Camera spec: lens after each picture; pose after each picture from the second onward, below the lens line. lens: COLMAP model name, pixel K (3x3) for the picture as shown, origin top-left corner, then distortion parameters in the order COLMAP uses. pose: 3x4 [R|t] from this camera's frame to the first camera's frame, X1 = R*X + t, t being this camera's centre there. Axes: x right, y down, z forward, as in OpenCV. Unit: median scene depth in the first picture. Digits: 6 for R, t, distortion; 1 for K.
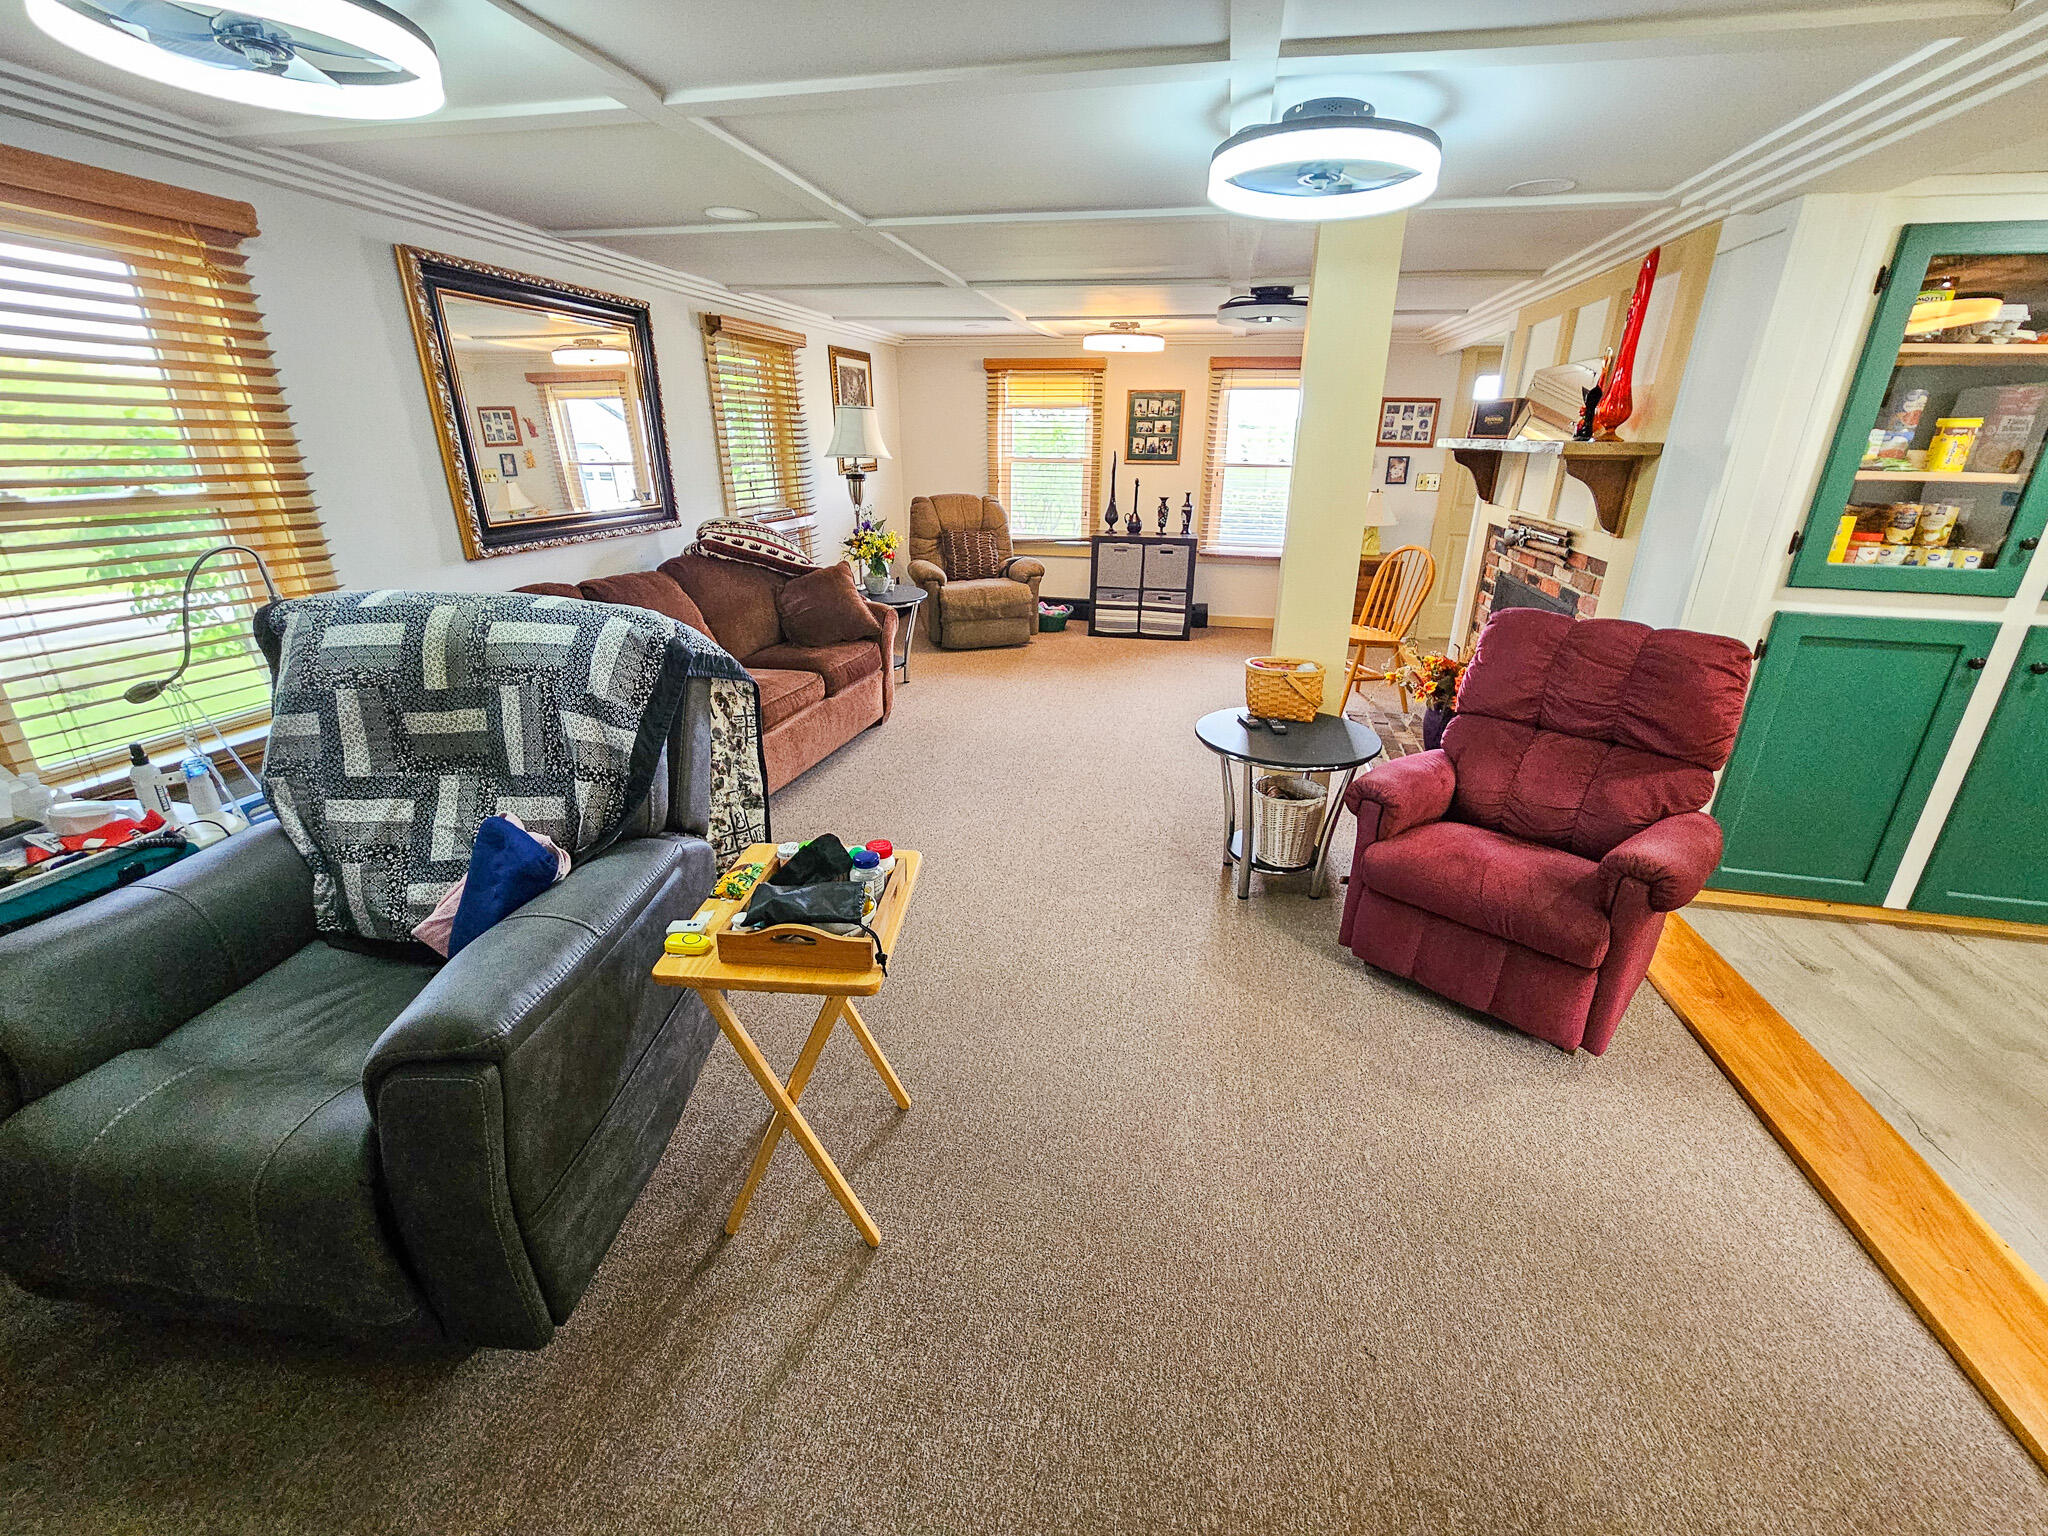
lens RADIAL K [[843.6, 0, 1031.0], [0, 843.6, 759.4], [0, 0, 1]] dist [-0.000136, -0.000184]
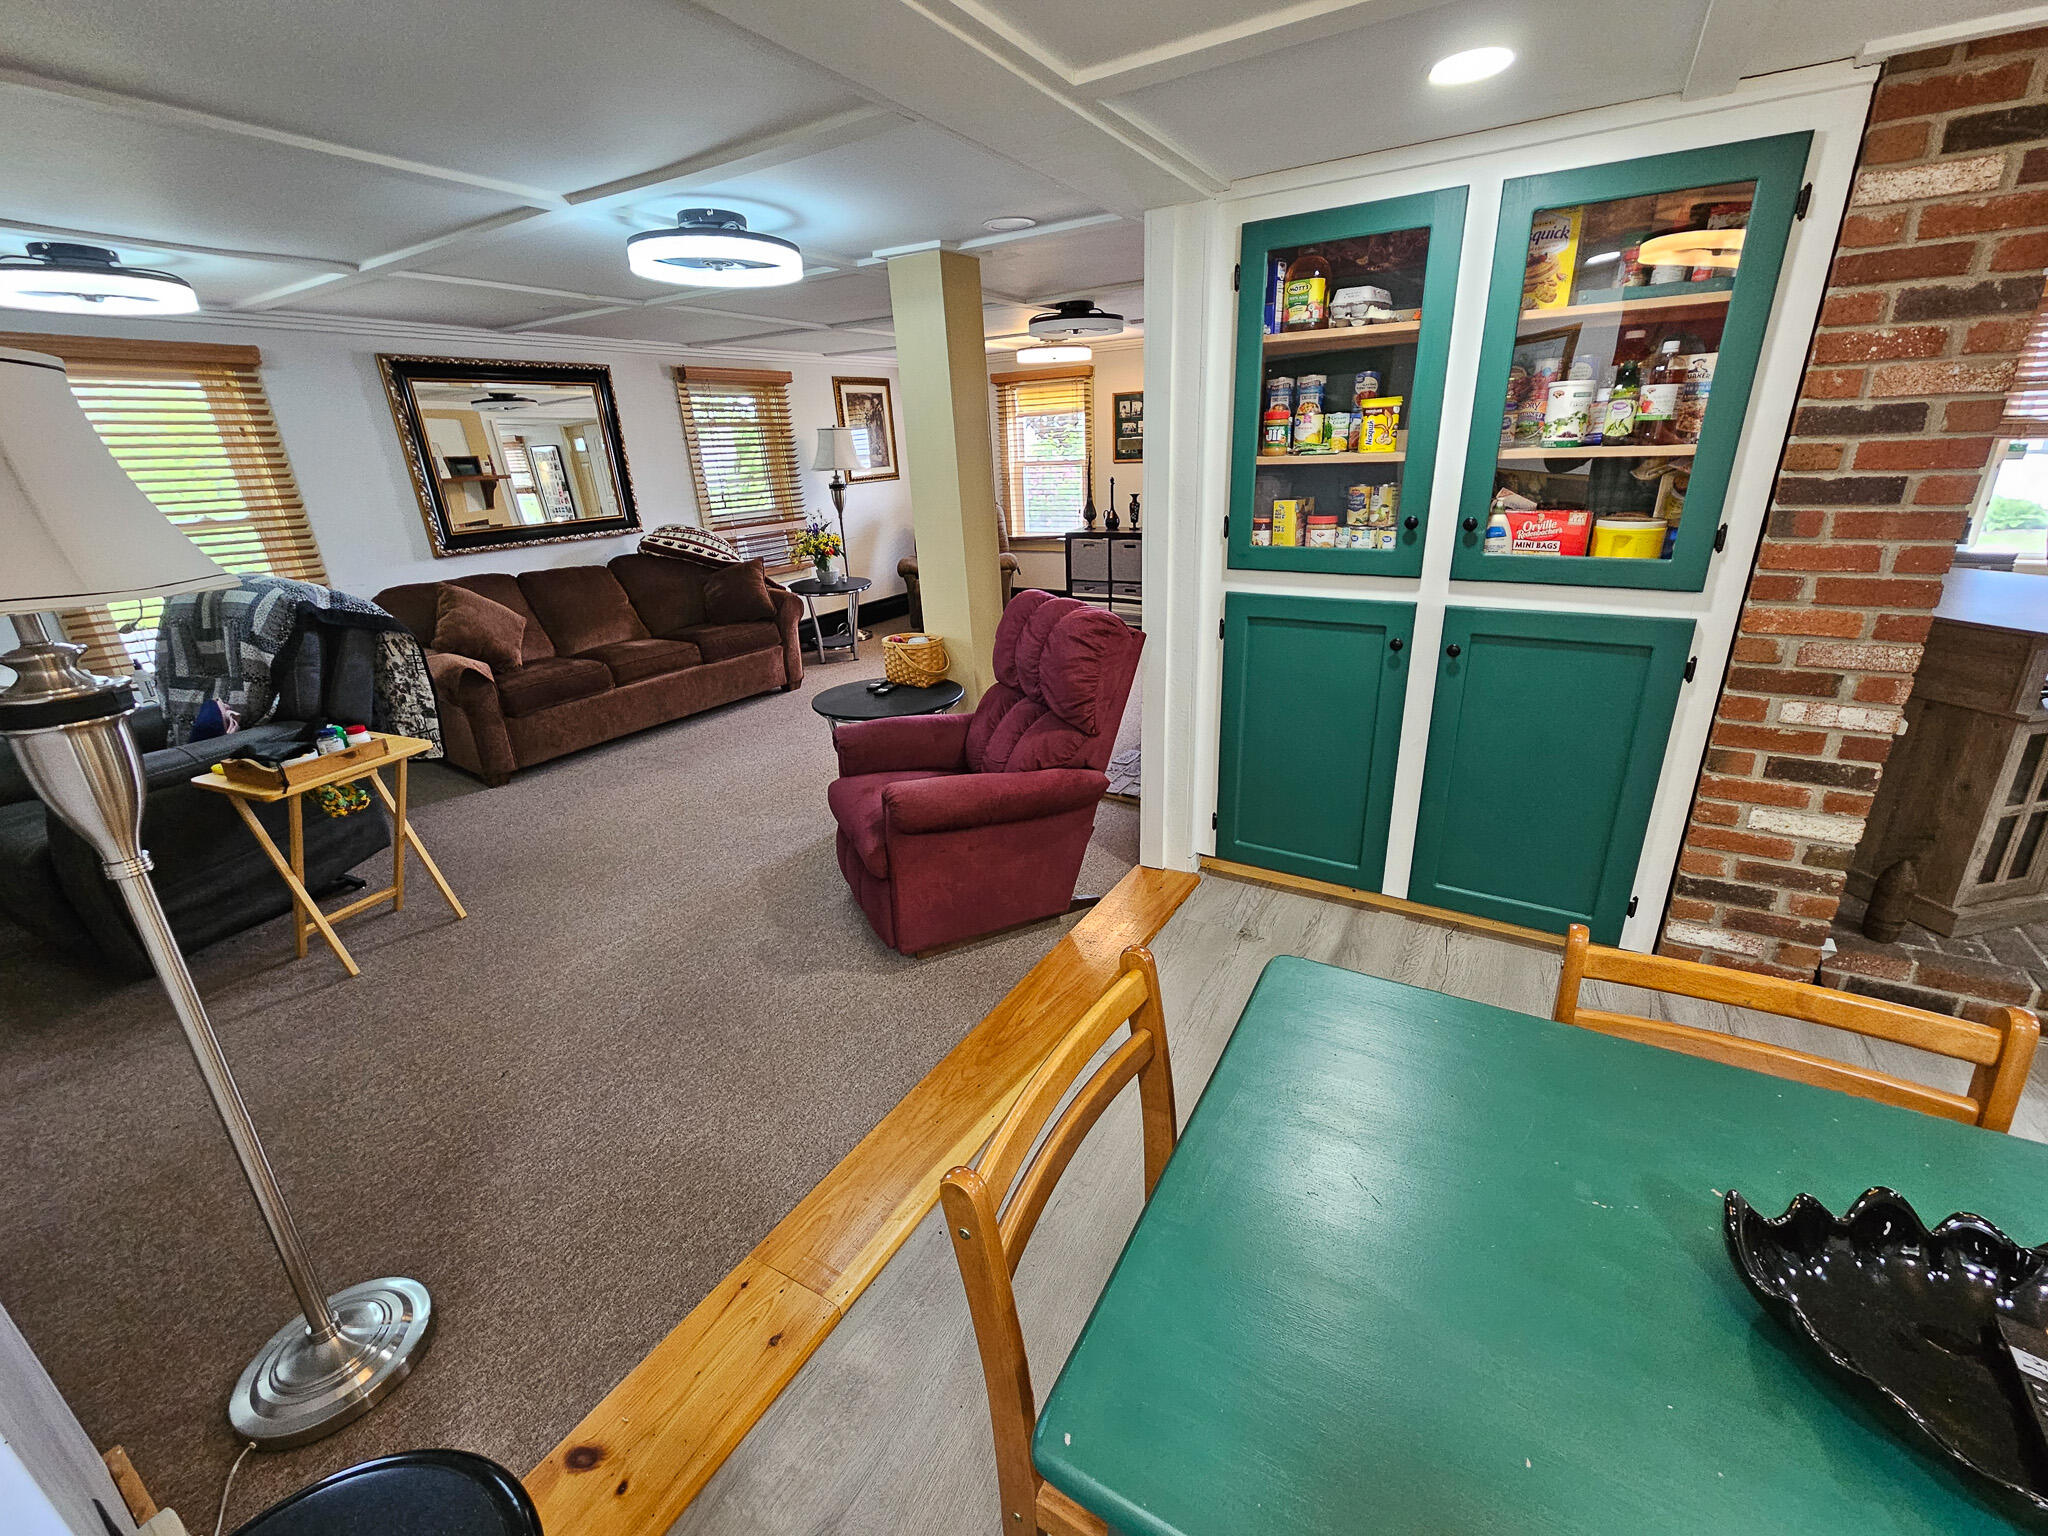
lens RADIAL K [[841.7, 0, 1027.6], [0, 841.7, 760.1], [0, 0, 1]] dist [-0.000790, 0.000015]
pose [[0.943750, 0.067607, -0.323675, 0.903197], [-0.067022, 0.997667, 0.012967, 0.032505], [0.323797, 0.009456, 0.946079, -0.063718]]
